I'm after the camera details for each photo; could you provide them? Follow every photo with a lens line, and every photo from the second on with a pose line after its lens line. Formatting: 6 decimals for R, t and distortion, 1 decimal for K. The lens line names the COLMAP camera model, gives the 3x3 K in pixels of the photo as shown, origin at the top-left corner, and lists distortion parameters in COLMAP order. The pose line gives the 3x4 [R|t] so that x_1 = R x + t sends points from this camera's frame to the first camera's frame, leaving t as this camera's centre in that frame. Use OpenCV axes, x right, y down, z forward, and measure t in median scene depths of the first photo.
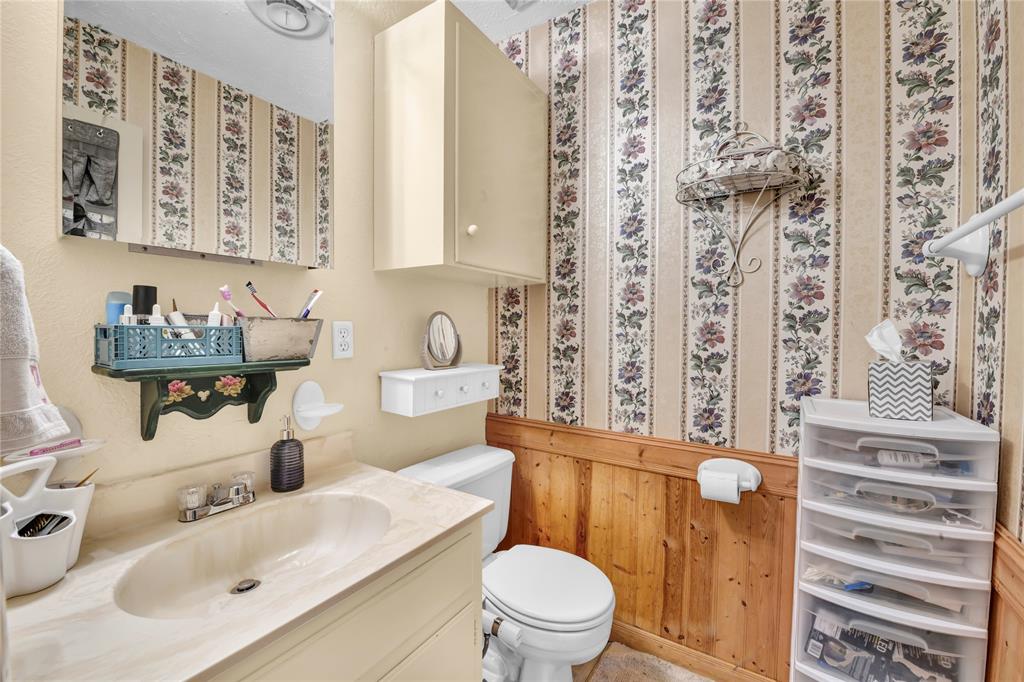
lens RADIAL K [[424.0, 0, 511.8], [0, 424.0, 340.0], [0, 0, 1]] dist [-0.026272, 0.001659]
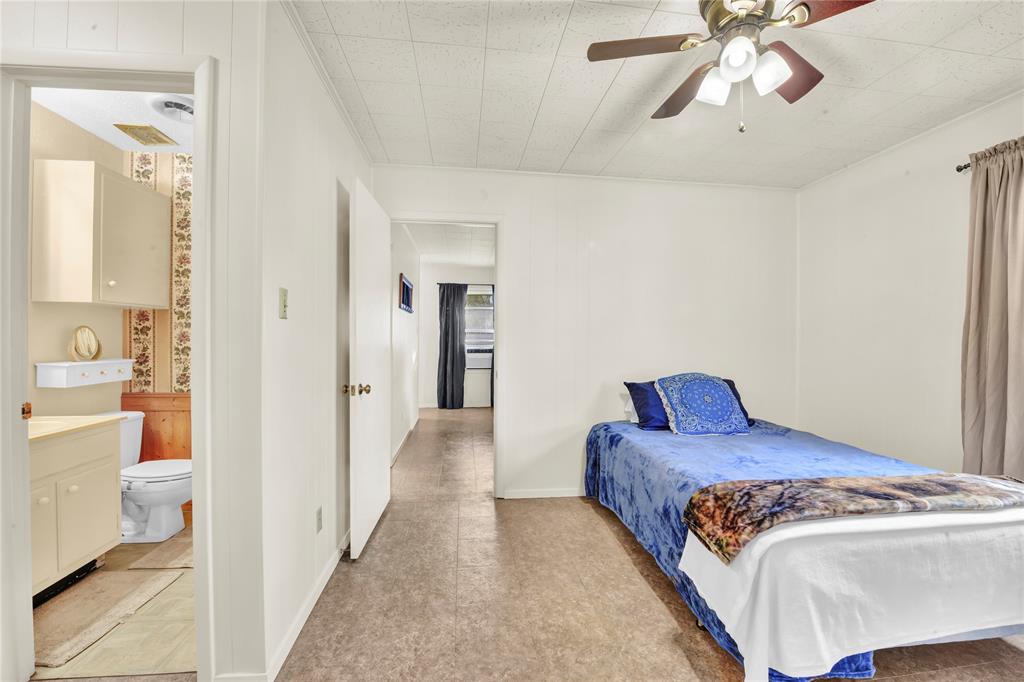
lens RADIAL K [[424.0, 0, 517.1], [0, 424.0, 340.5], [0, 0, 1]] dist [-0.026272, 0.001659]
pose [[0.758533, -0.002487, 0.651630, 0.051618], [0.012642, 0.999861, -0.010900, 0.023952], [-0.651512, 0.016506, 0.758459, -1.135900]]
